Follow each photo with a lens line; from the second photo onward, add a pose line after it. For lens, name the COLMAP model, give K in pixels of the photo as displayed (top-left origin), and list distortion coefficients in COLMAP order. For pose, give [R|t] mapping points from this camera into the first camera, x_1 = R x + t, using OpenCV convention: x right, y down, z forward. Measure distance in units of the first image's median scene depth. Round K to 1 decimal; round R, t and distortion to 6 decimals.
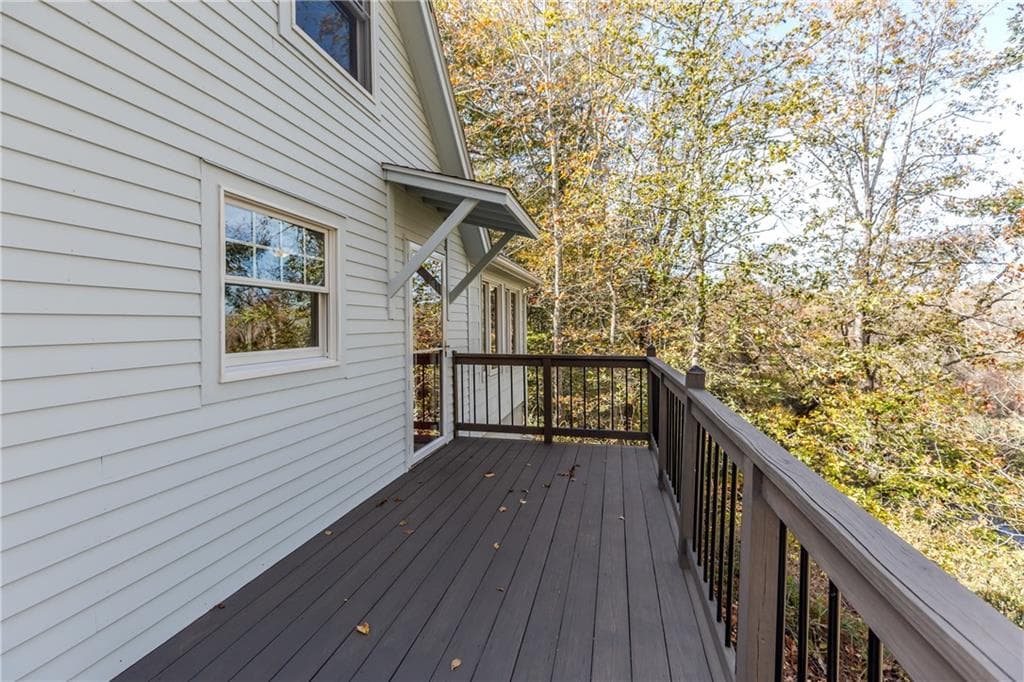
lens RADIAL K [[458.2, 0, 512.0], [0, 458.2, 341.0], [0, 0, 1]] dist [0.000560, 0.000100]
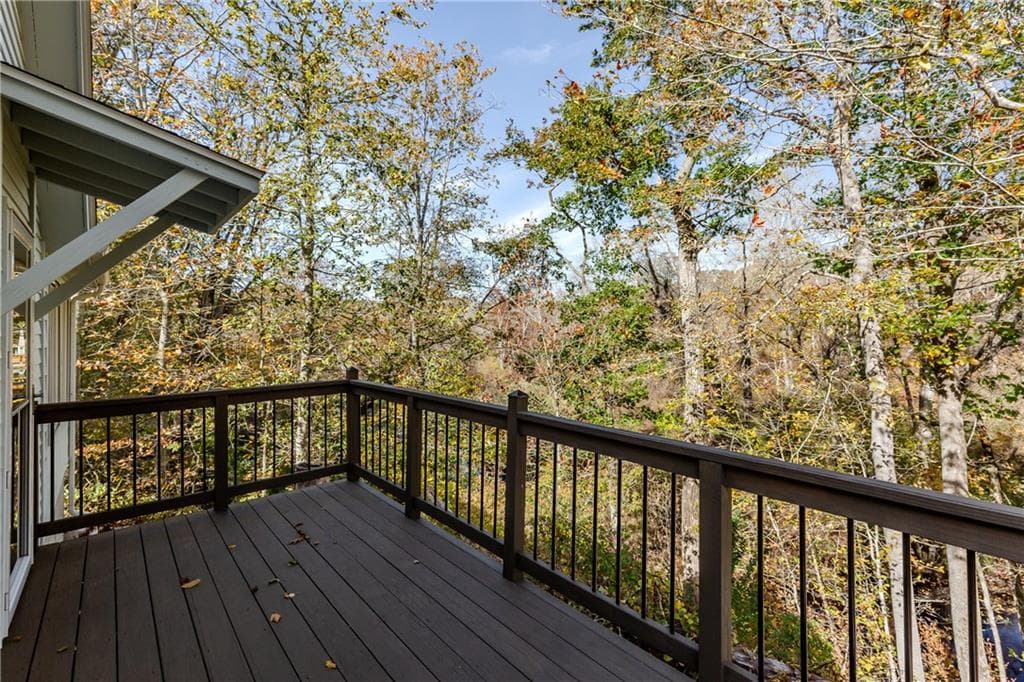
lens RADIAL K [[478.5, 0, 513.0], [0, 478.5, 326.1], [0, 0, 1]] dist [0.000233, 0.000179]
pose [[0.607263, -0.009632, 0.794442, -0.304958], [0.047310, 0.998591, -0.024056, -0.039593], [-0.793091, 0.052193, 0.606863, 0.185401]]
